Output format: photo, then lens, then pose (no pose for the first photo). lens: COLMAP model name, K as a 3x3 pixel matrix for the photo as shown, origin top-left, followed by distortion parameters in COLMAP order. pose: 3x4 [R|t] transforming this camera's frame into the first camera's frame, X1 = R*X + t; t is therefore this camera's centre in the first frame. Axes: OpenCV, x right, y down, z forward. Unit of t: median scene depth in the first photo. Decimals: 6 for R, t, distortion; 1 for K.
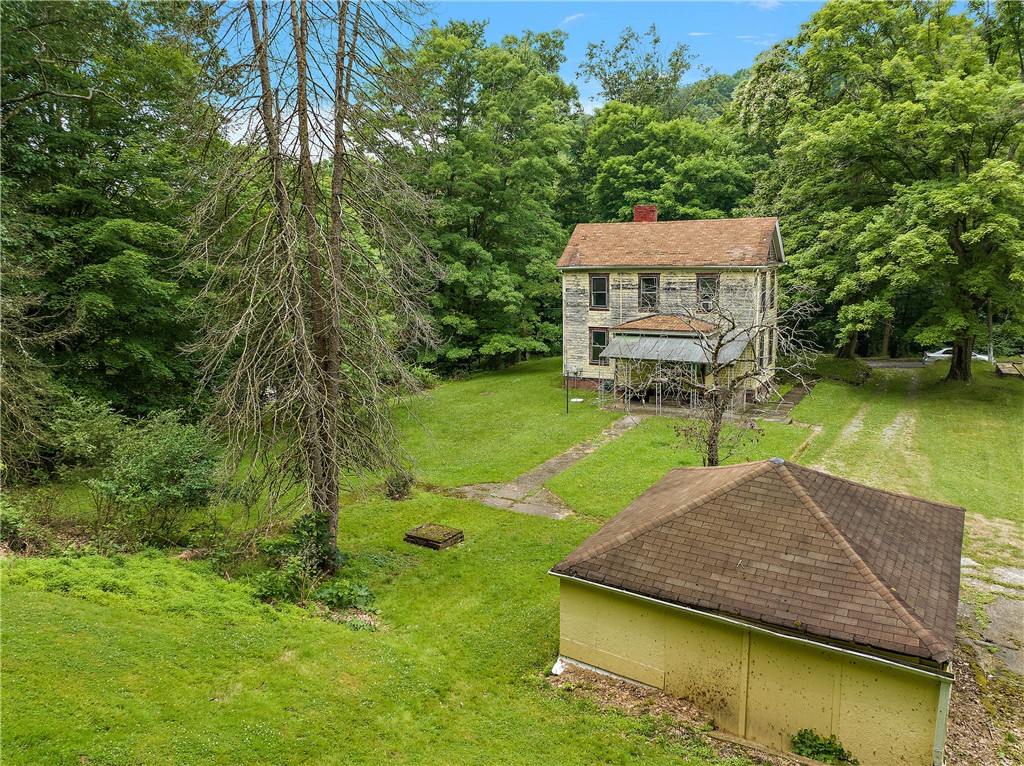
lens RADIAL K [[728.1, 0, 515.8], [0, 728.1, 375.7], [0, 0, 1]] dist [-0.037714, -0.000254]
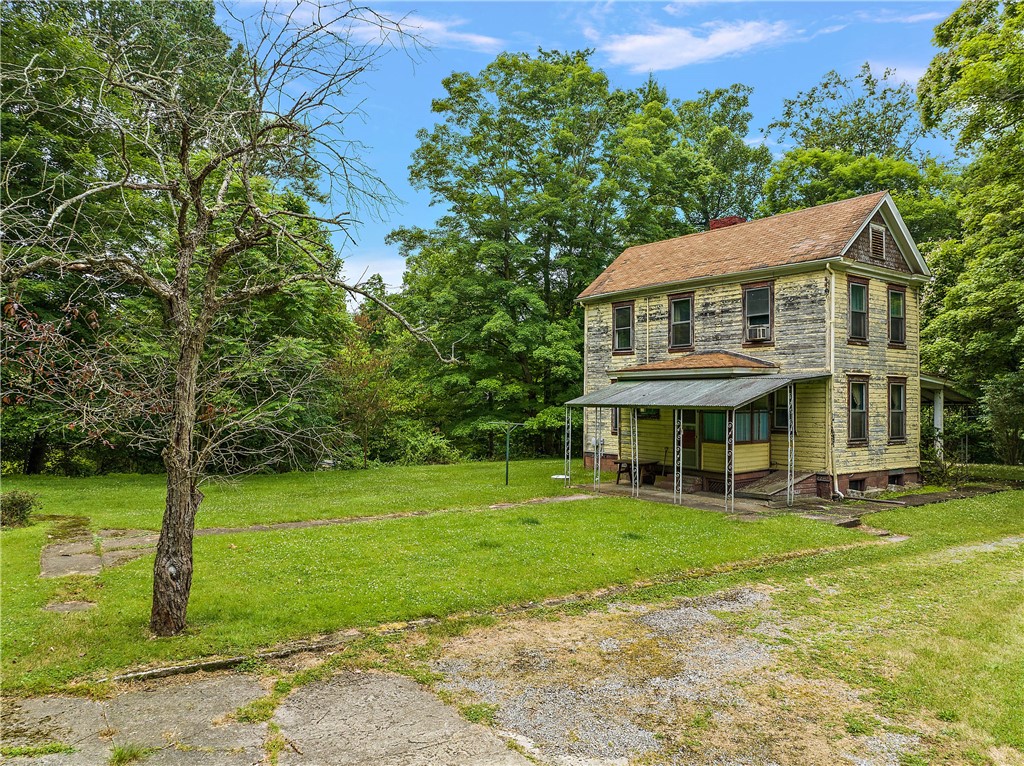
lens RADIAL K [[721.8, 0, 512.0], [0, 721.8, 383.0], [0, 0, 1]] dist [-0.039020, -0.000786]
pose [[0.912155, 0.021466, -0.409282, 0.298012], [-0.095546, 0.982249, -0.161424, 0.056447], [0.398552, 0.186349, 0.898015, 0.351136]]
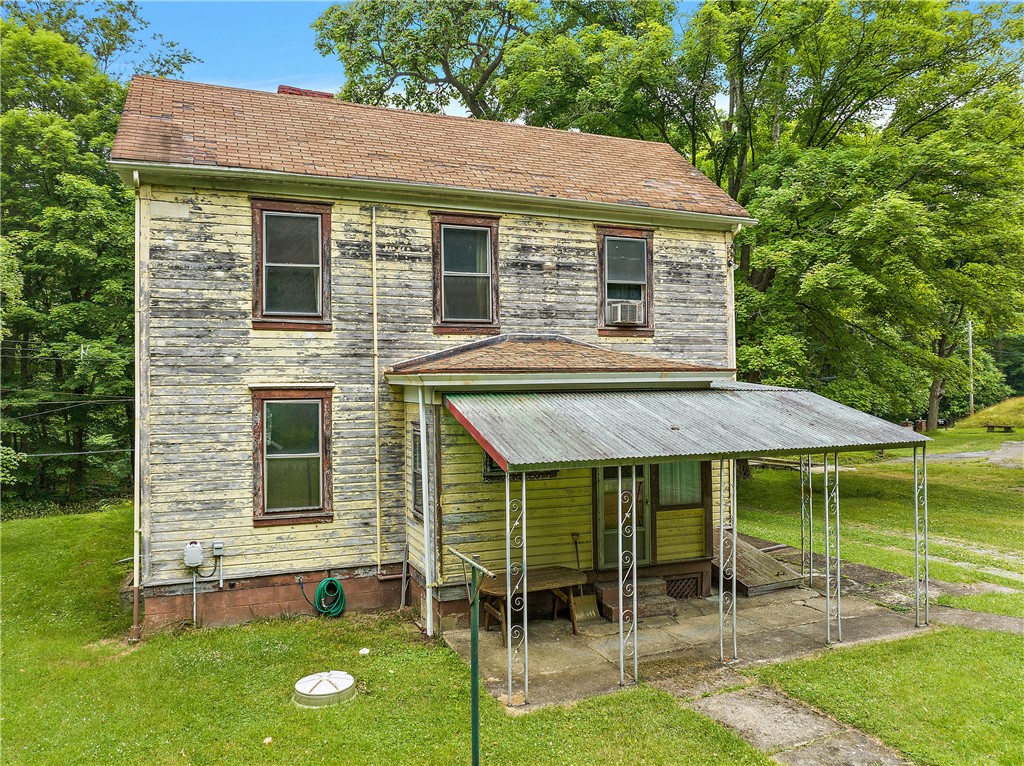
lens RADIAL K [[739.5, 0, 489.1], [0, 739.5, 386.5], [0, 0, 1]] dist [-0.028549, 0.000347]
pose [[0.610251, 0.021829, 0.791907, -0.066443], [0.132208, 0.982796, -0.128972, -0.020283], [-0.781098, 0.183402, 0.596866, 0.771461]]
